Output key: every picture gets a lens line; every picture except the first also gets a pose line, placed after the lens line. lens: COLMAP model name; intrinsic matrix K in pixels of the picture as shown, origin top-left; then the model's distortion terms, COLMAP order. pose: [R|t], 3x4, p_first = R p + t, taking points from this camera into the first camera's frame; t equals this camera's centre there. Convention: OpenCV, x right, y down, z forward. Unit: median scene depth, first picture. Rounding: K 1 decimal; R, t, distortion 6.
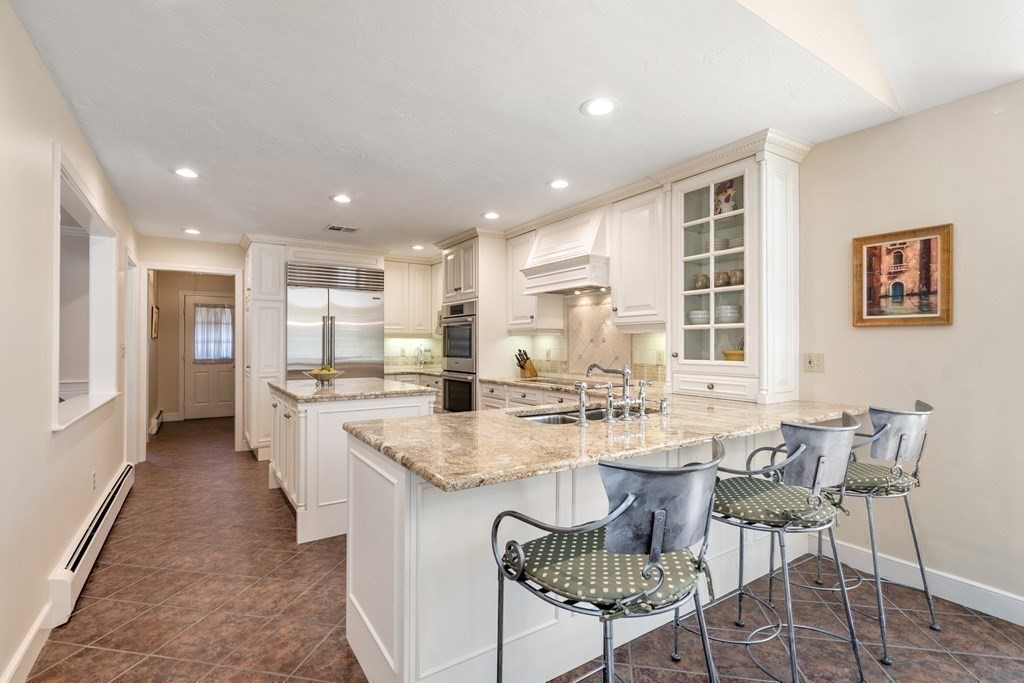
lens RADIAL K [[473.3, 0, 506.7], [0, 473.3, 339.2], [0, 0, 1]] dist [-0.005424, 0.005161]
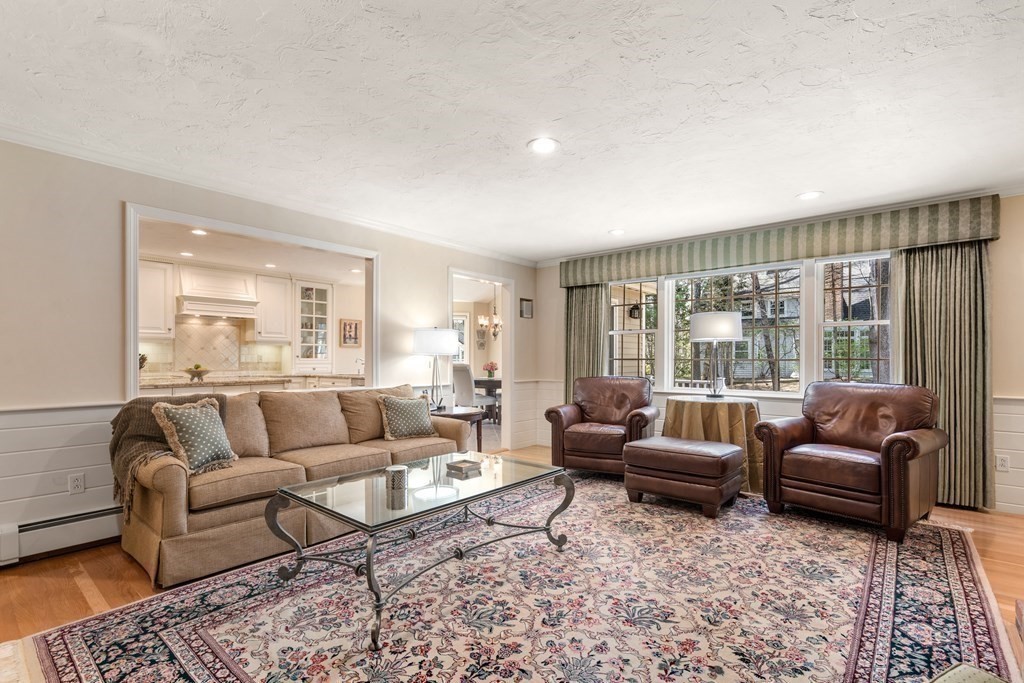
lens RADIAL K [[473.3, 0, 506.1], [0, 473.3, 360.0], [0, 0, 1]] dist [-0.005424, 0.005161]
pose [[-0.281524, -0.013466, 0.959460, -2.344074], [-0.023633, 0.999696, 0.007097, 0.011772], [-0.959263, -0.020677, -0.281757, 0.753722]]
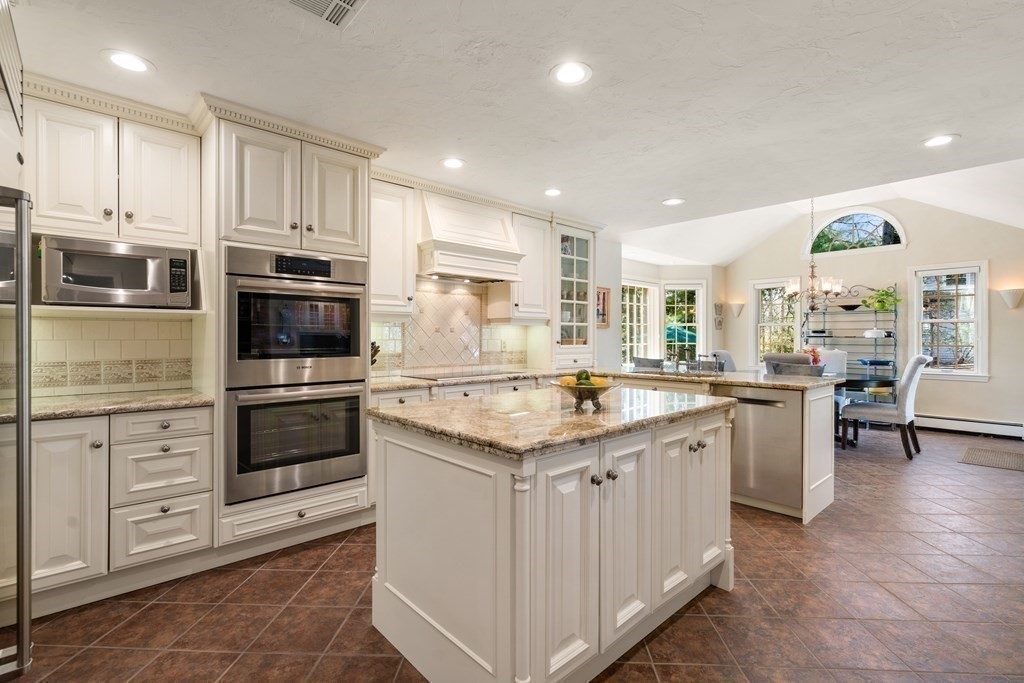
lens RADIAL K [[473.3, 0, 510.8], [0, 473.3, 340.1], [0, 0, 1]] dist [-0.005424, 0.005161]
pose [[-0.164338, -0.012308, 0.986327, -1.181546], [-0.019325, 0.999770, 0.009256, 0.017580], [-0.986215, -0.017540, -0.164538, 1.539077]]
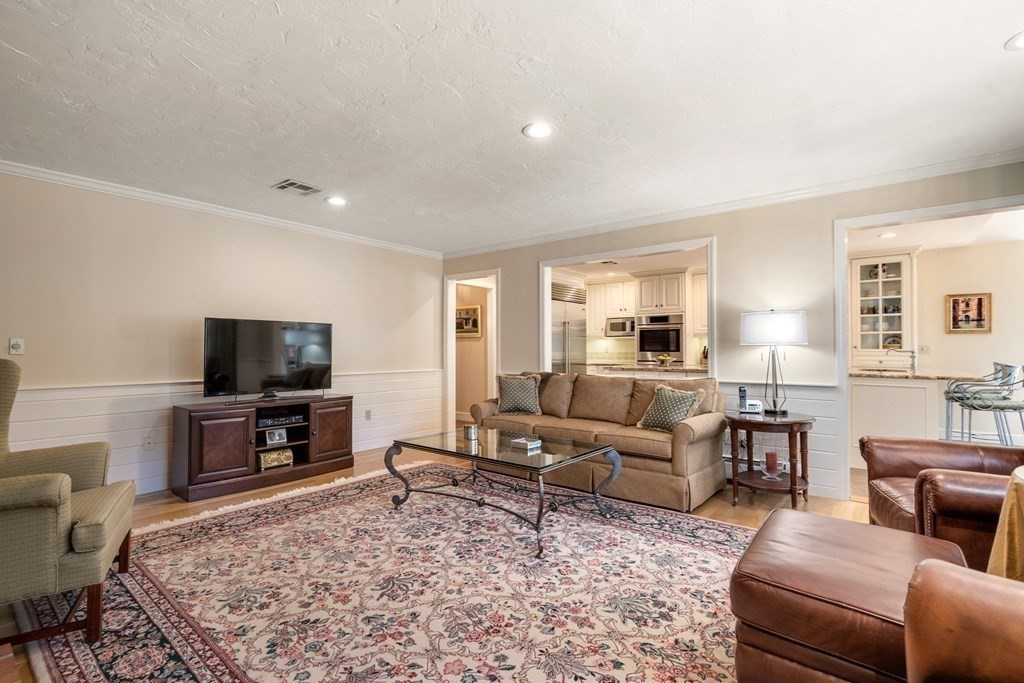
lens RADIAL K [[473.3, 0, 519.2], [0, 473.3, 347.9], [0, 0, 1]] dist [-0.005424, 0.005161]
pose [[0.945343, -0.009441, 0.325940, -1.783214], [0.003383, 0.999811, 0.019148, -0.006295], [-0.326059, -0.016999, 0.945196, -0.443956]]
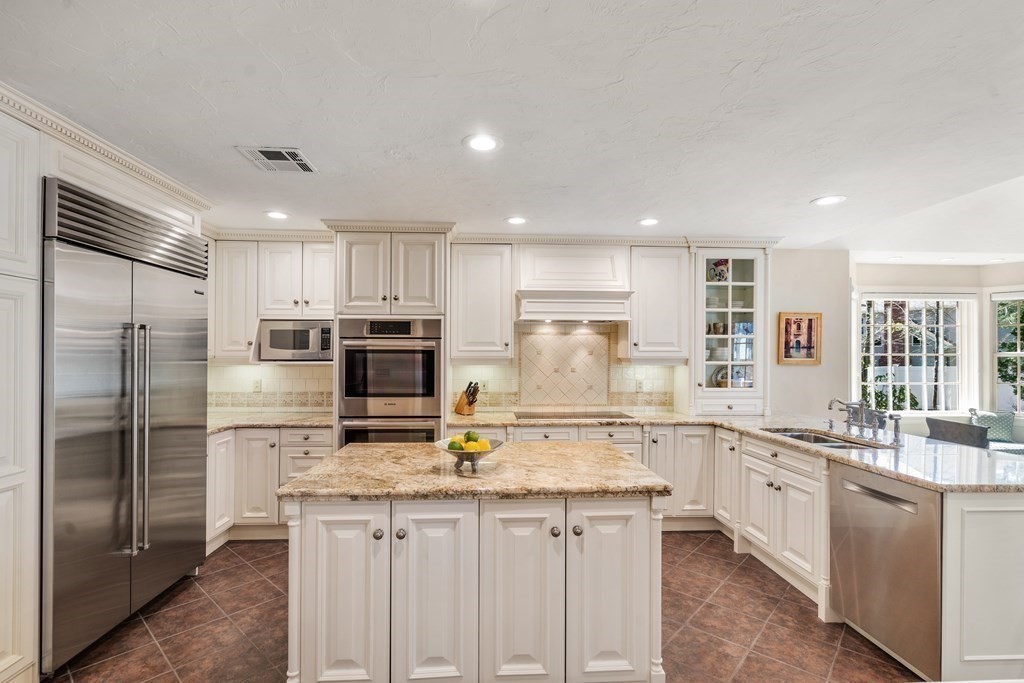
lens RADIAL K [[473.3, 0, 509.6], [0, 473.3, 355.4], [0, 0, 1]] dist [-0.005424, 0.005161]
pose [[0.501422, -0.005291, 0.865187, -1.104721], [-0.014614, 0.999787, 0.014583, -0.061953], [-0.865079, -0.019956, 0.501238, 0.897471]]
